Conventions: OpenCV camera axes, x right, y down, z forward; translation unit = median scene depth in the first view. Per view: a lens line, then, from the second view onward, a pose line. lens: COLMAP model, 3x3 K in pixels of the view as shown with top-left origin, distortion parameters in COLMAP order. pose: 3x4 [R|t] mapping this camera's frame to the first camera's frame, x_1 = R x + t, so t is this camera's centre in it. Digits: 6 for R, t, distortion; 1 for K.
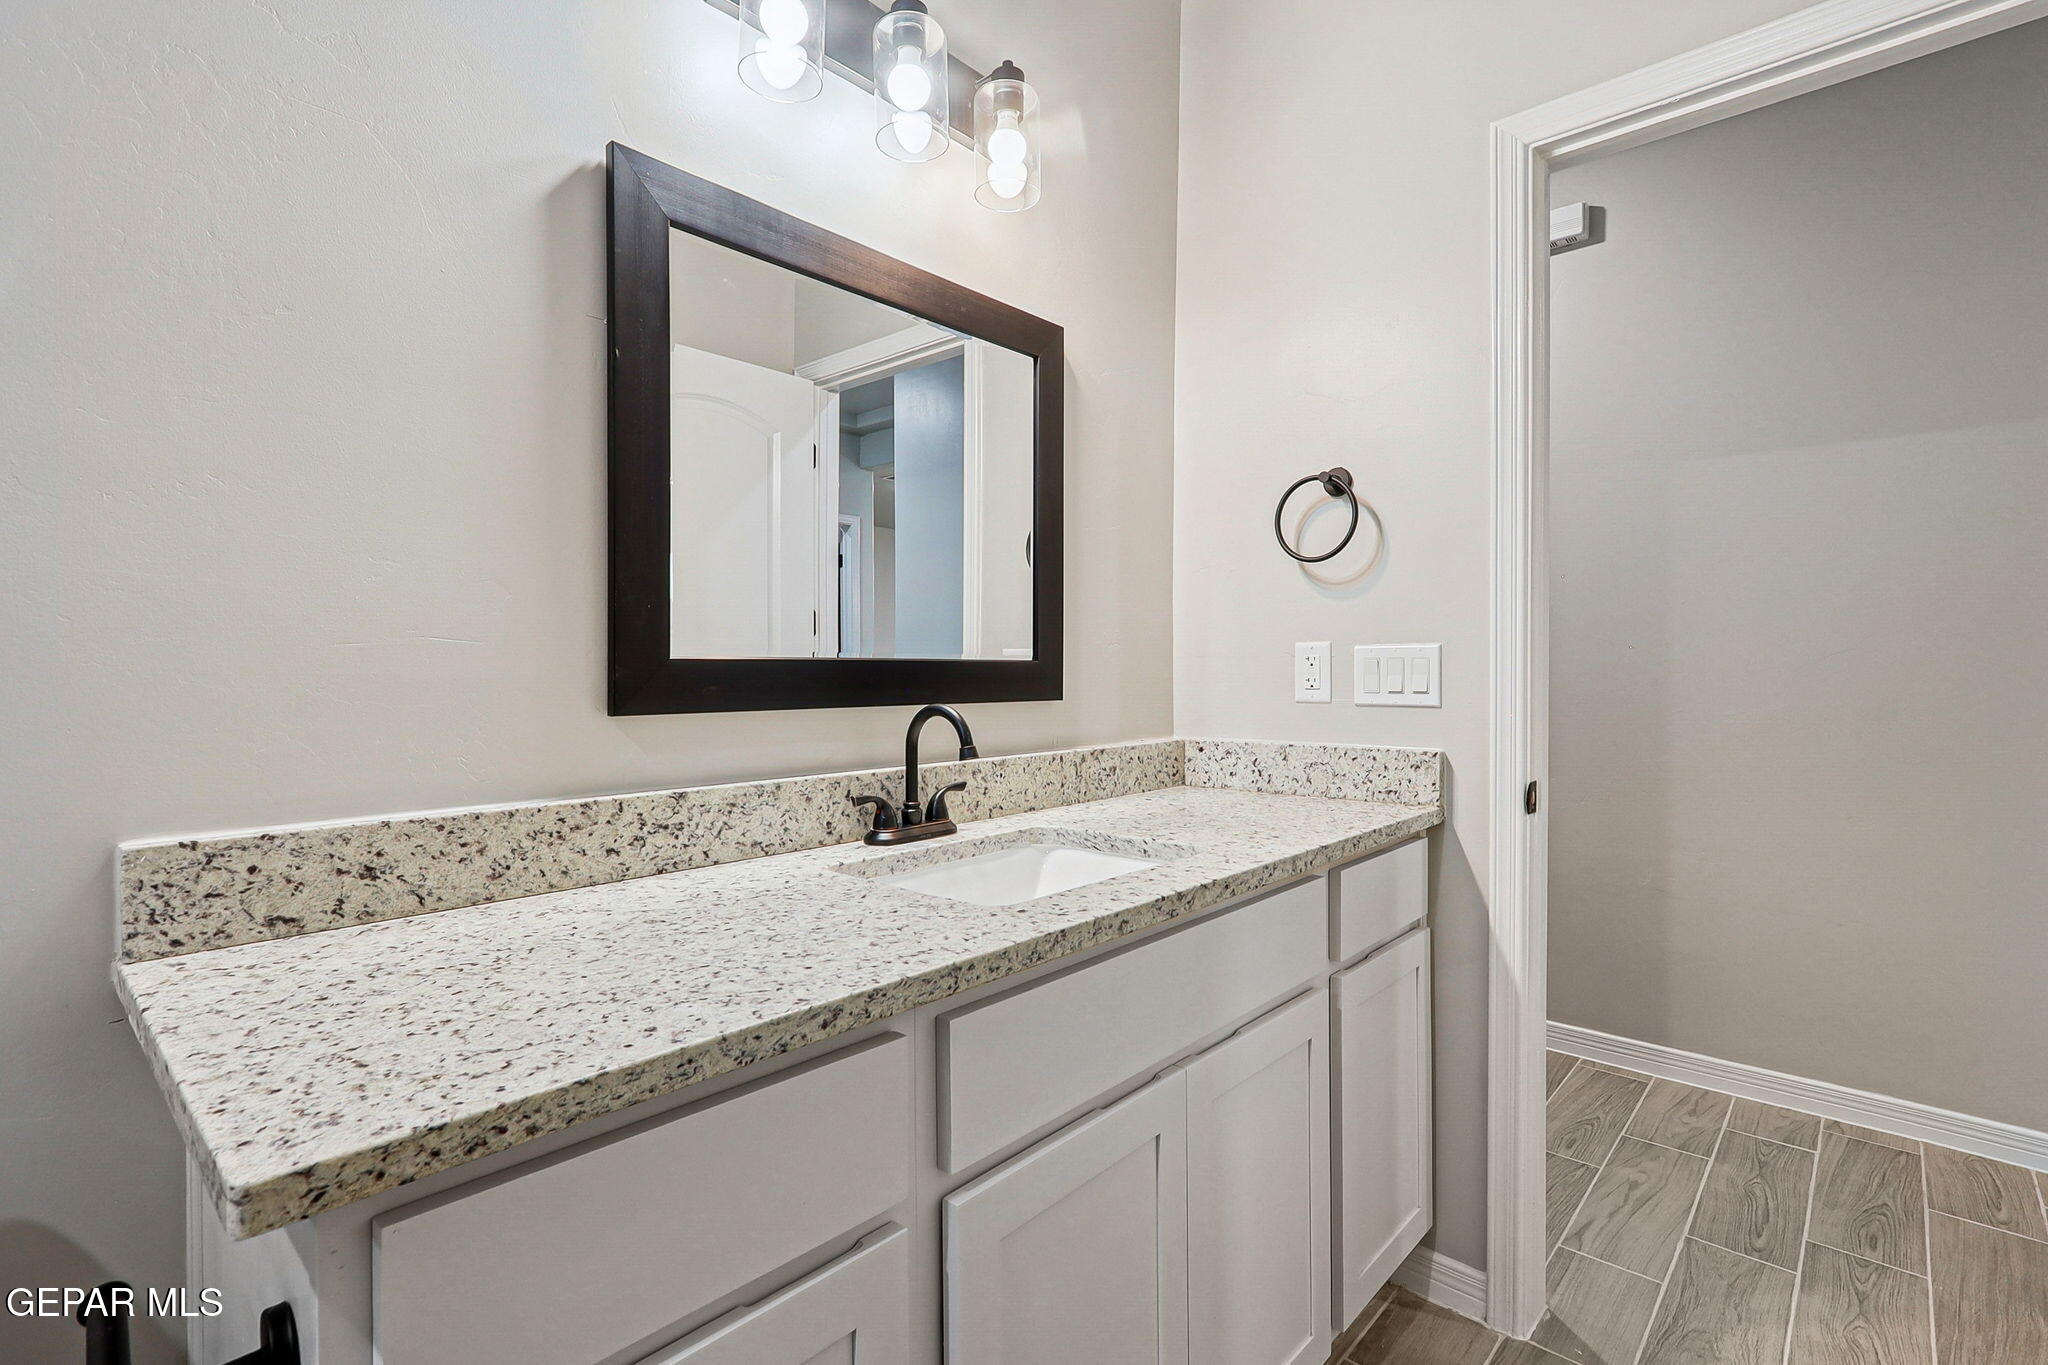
lens RADIAL K [[956.5, 0, 1019.9], [0, 956.5, 676.8], [0, 0, 1]] dist [-0.005548, 0.004009]
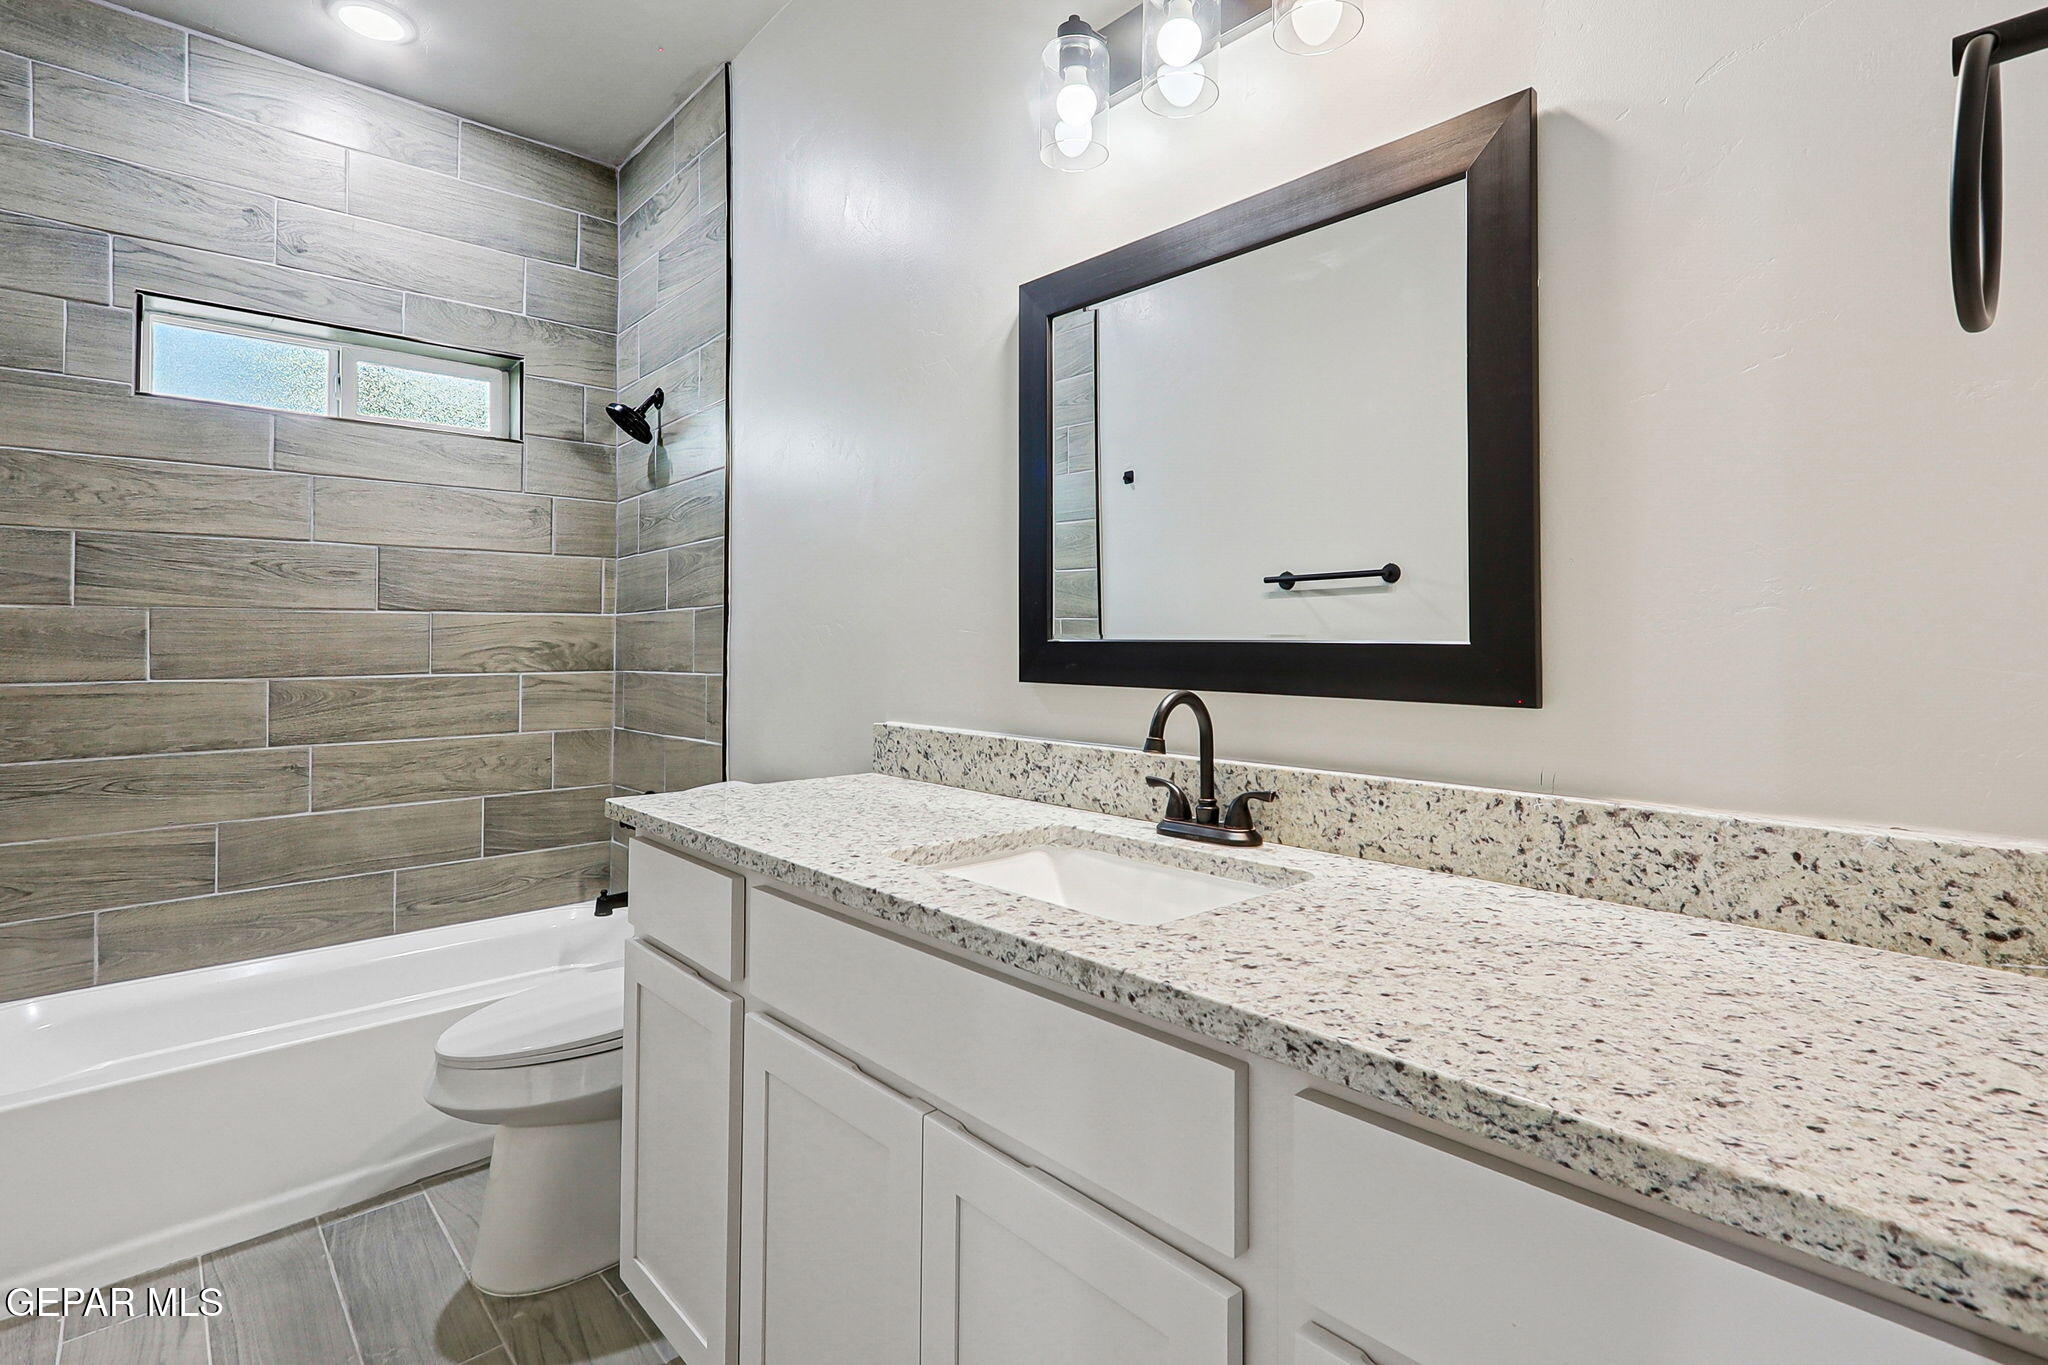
lens RADIAL K [[956.5, 0, 1041.0], [0, 956.5, 642.1], [0, 0, 1]] dist [-0.005548, 0.004009]
pose [[-0.064435, -0.005562, -0.997906, 0.932107], [-0.018171, 0.999825, -0.004399, -0.011657], [0.997756, 0.017850, -0.064525, 1.048883]]
